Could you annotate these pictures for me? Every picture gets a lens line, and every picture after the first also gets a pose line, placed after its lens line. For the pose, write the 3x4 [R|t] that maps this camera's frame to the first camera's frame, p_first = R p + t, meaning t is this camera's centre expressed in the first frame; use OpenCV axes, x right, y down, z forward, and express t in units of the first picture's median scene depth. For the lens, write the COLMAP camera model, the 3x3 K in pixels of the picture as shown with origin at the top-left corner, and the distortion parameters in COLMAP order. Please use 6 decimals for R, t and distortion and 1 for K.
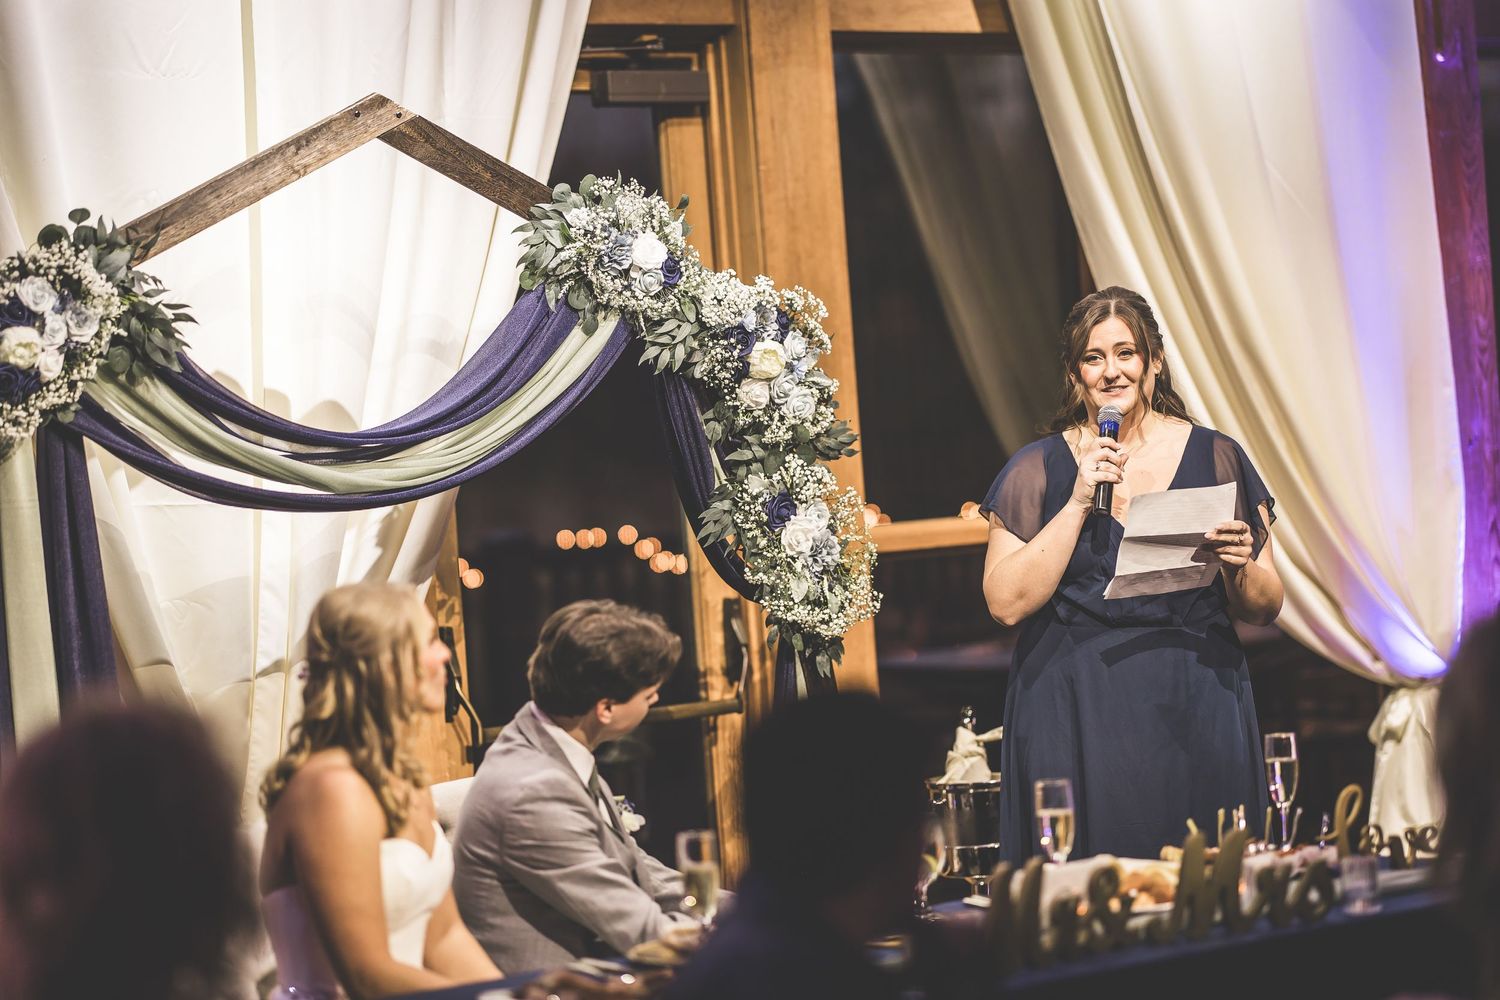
lens RADIAL K [[3698.9, 0, 750.0], [0, 3698.9, 500.0], [0, 0, 1]] dist [0.018224, -0.329859]
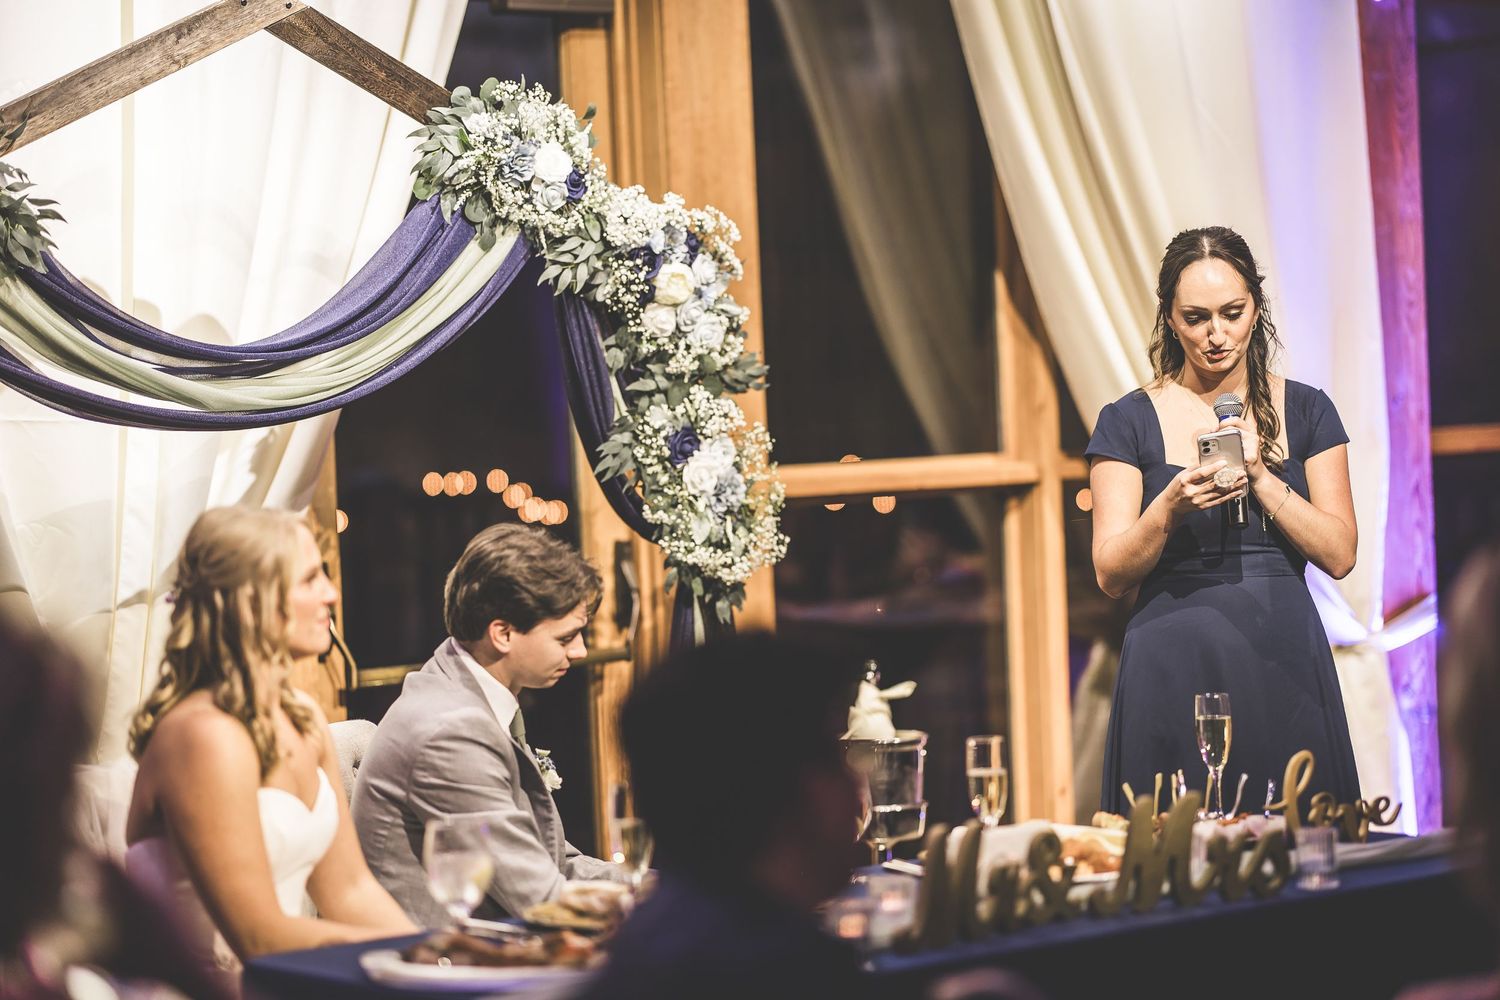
lens RADIAL K [[3698.9, 0, 750.0], [0, 3698.9, 500.0], [0, 0, 1]] dist [0.018224, -0.329859]
pose [[0.998834, 0.027076, 0.039962, -0.012396], [-0.027474, 0.999578, 0.009446, 0.007540], [-0.039689, -0.010533, 0.999157, 0.063749]]
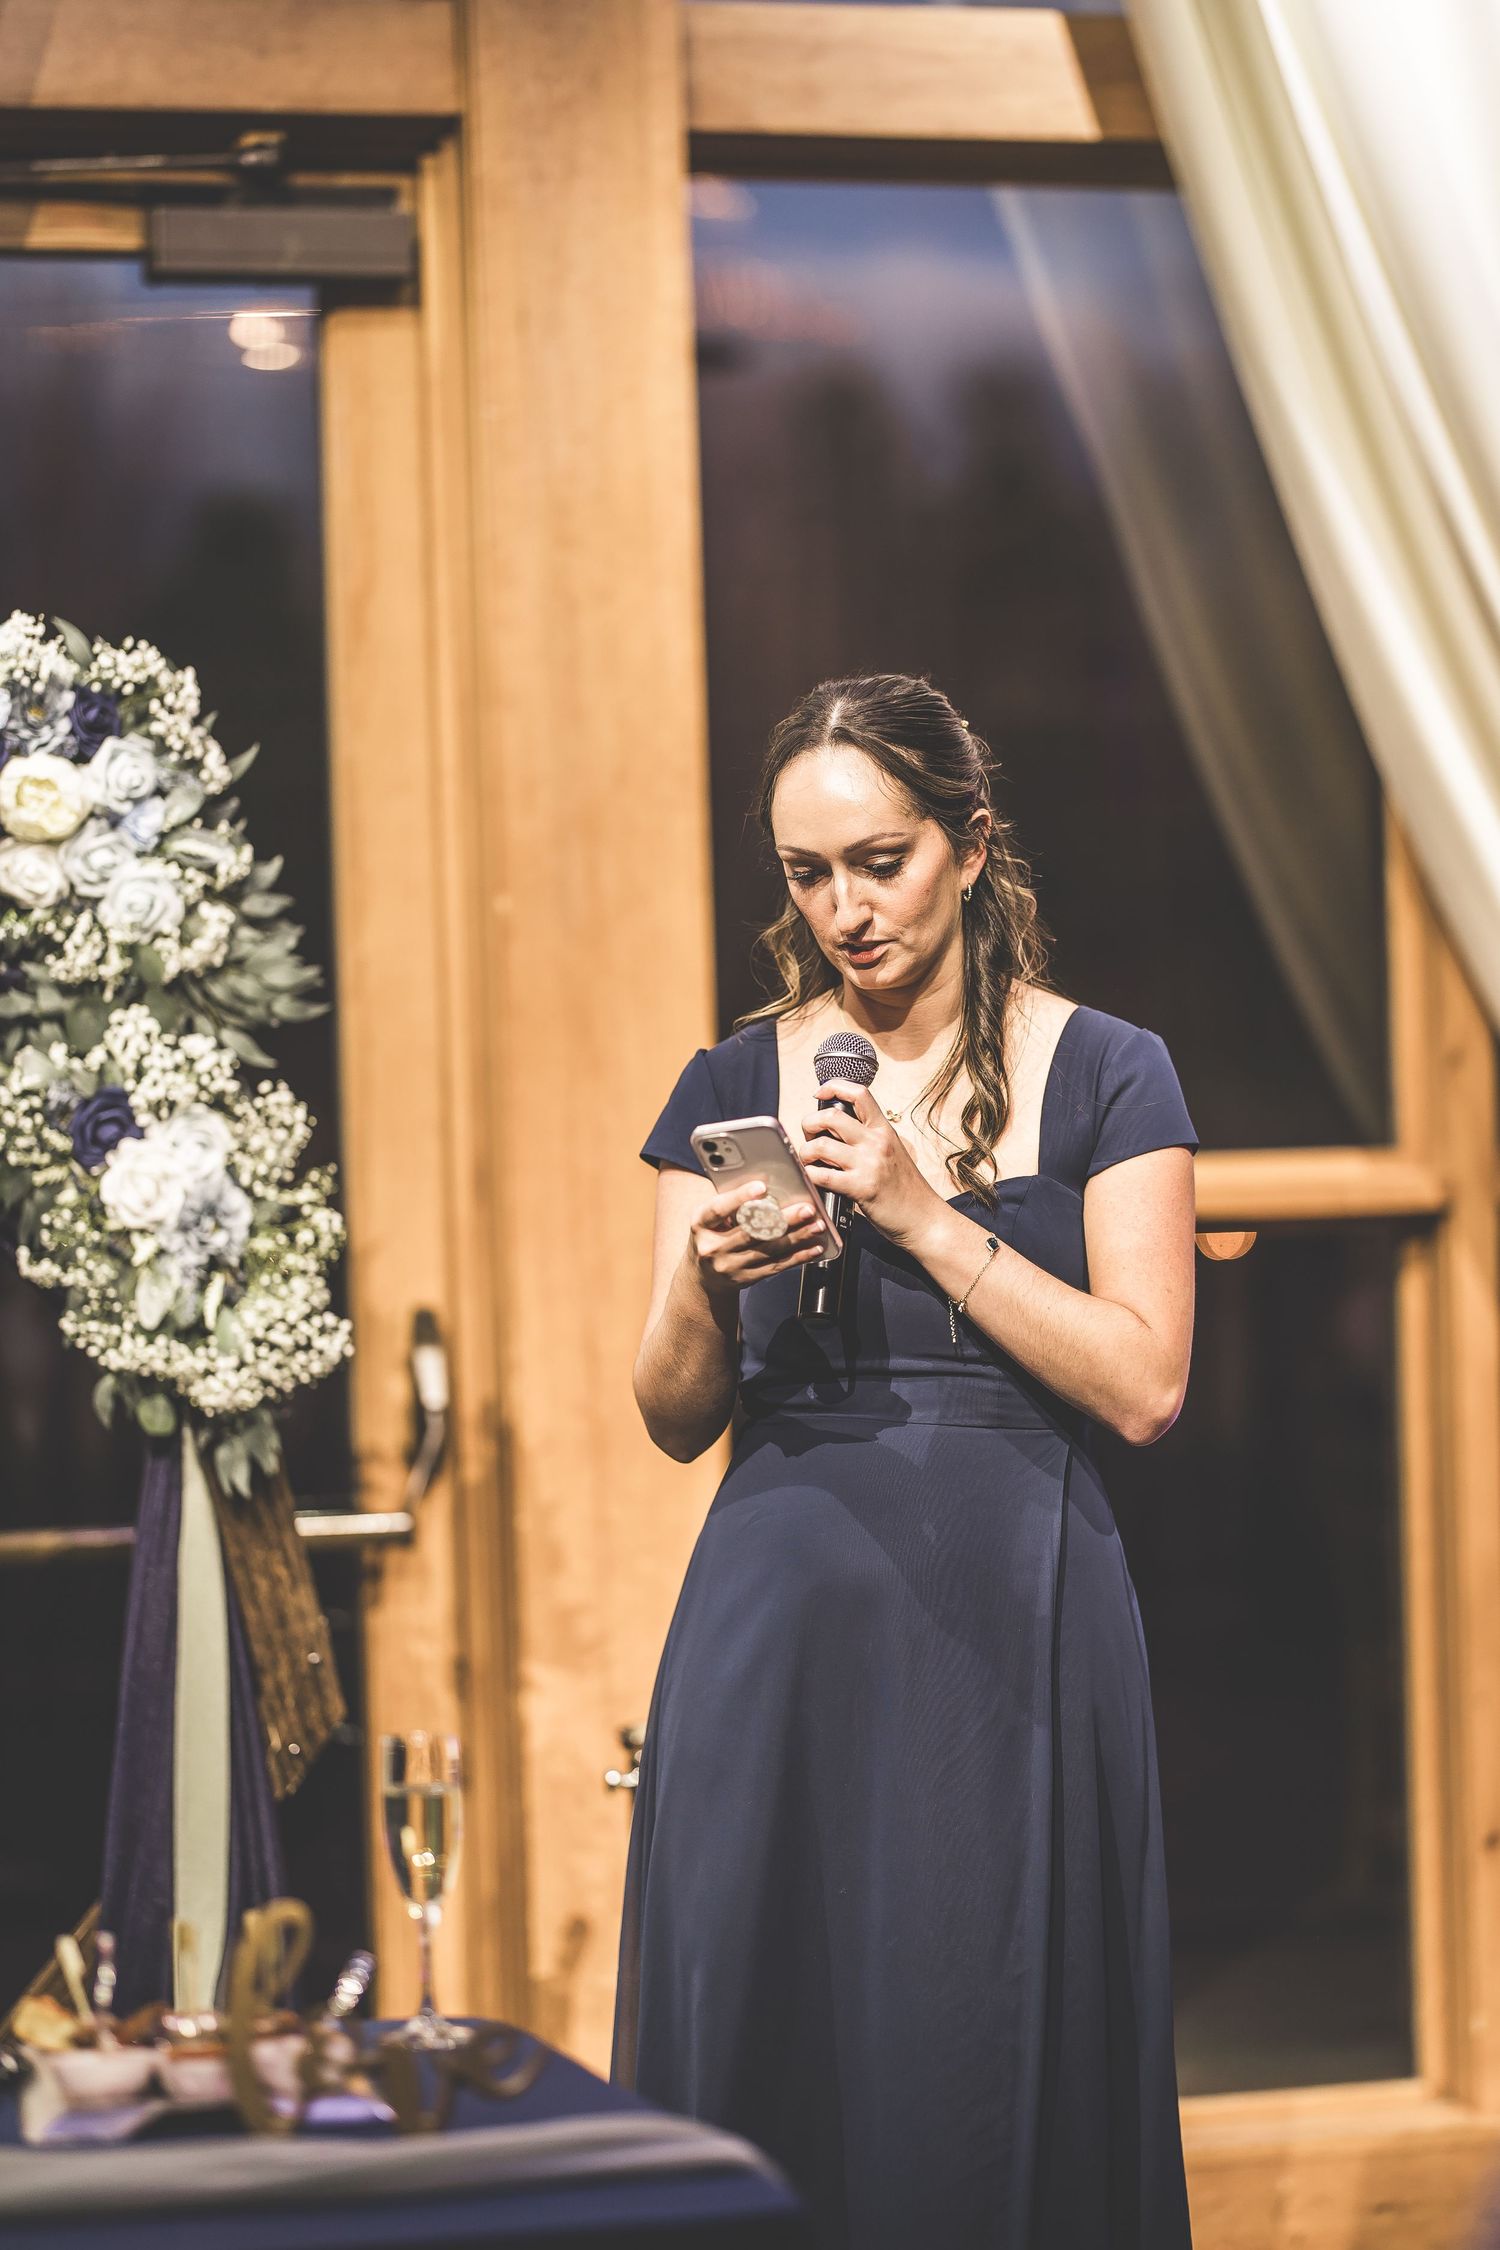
lens RADIAL K [[5548.4, 0, 750.0], [0, 5548.4, 1125.0], [0, 0, 1]] dist [0.018224, -0.329859]
pose [[0.936480, 0.050509, -0.347064, 0.333128], [-0.046542, 0.998721, 0.019763, -0.015456], [0.347619, -0.002355, 0.937633, 0.390734]]
